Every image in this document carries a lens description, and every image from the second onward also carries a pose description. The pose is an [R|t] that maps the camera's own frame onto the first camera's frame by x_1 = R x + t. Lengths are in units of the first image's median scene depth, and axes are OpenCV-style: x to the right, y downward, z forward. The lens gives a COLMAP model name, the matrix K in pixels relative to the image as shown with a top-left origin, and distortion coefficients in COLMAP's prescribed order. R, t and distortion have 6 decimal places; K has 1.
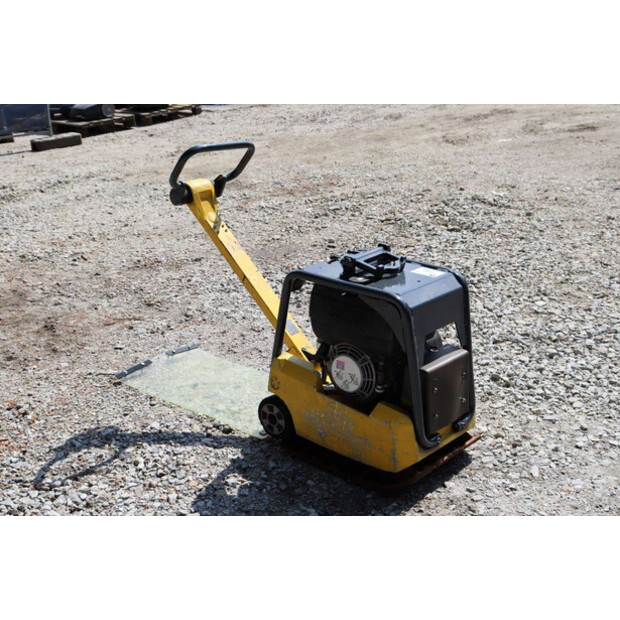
lens RADIAL K [[1014.5, 0, 310.0], [0, 1014.5, 310.0], [0, 0, 1]] dist [0.115890, -0.012115]
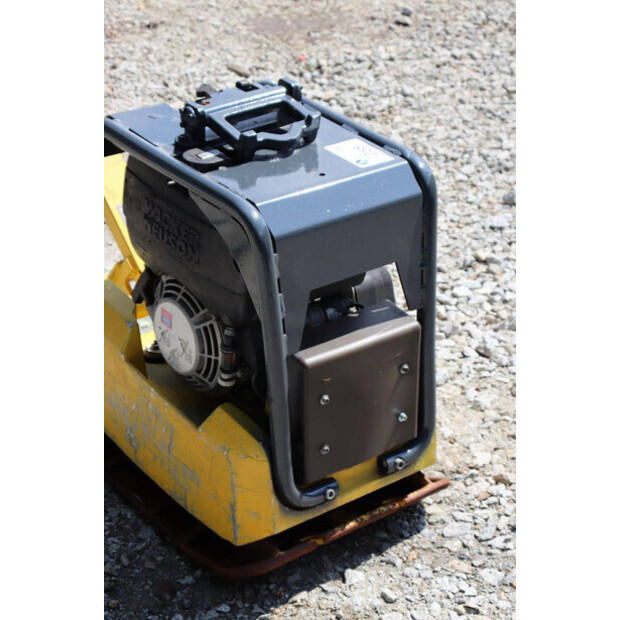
lens RADIAL K [[1580.6, 0, 298.7], [0, 1580.6, 310.8], [0, 0, 1]] dist [0.430209, 0.740682]
pose [[0.979209, 0.125517, -0.159361, 0.212784], [-0.098848, 0.981248, 0.165476, -0.083943], [0.177142, -0.146283, 0.973253, 0.235159]]
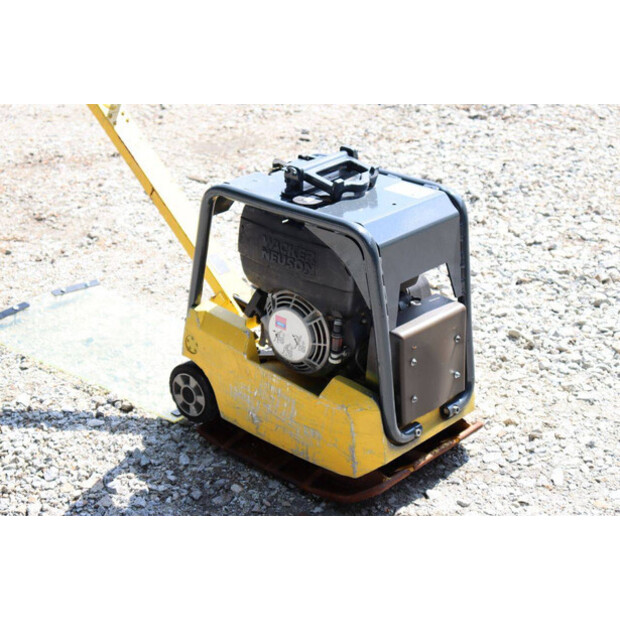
lens RADIAL K [[1326.5, 0, 310.0], [0, 1326.5, 310.0], [0, 0, 1]] dist [0.320661, 0.188732]
pose [[0.999879, 0.015357, -0.002545, 0.050469], [-0.015125, 0.997102, 0.074562, -0.021899], [0.003682, -0.074515, 0.997213, 0.088270]]
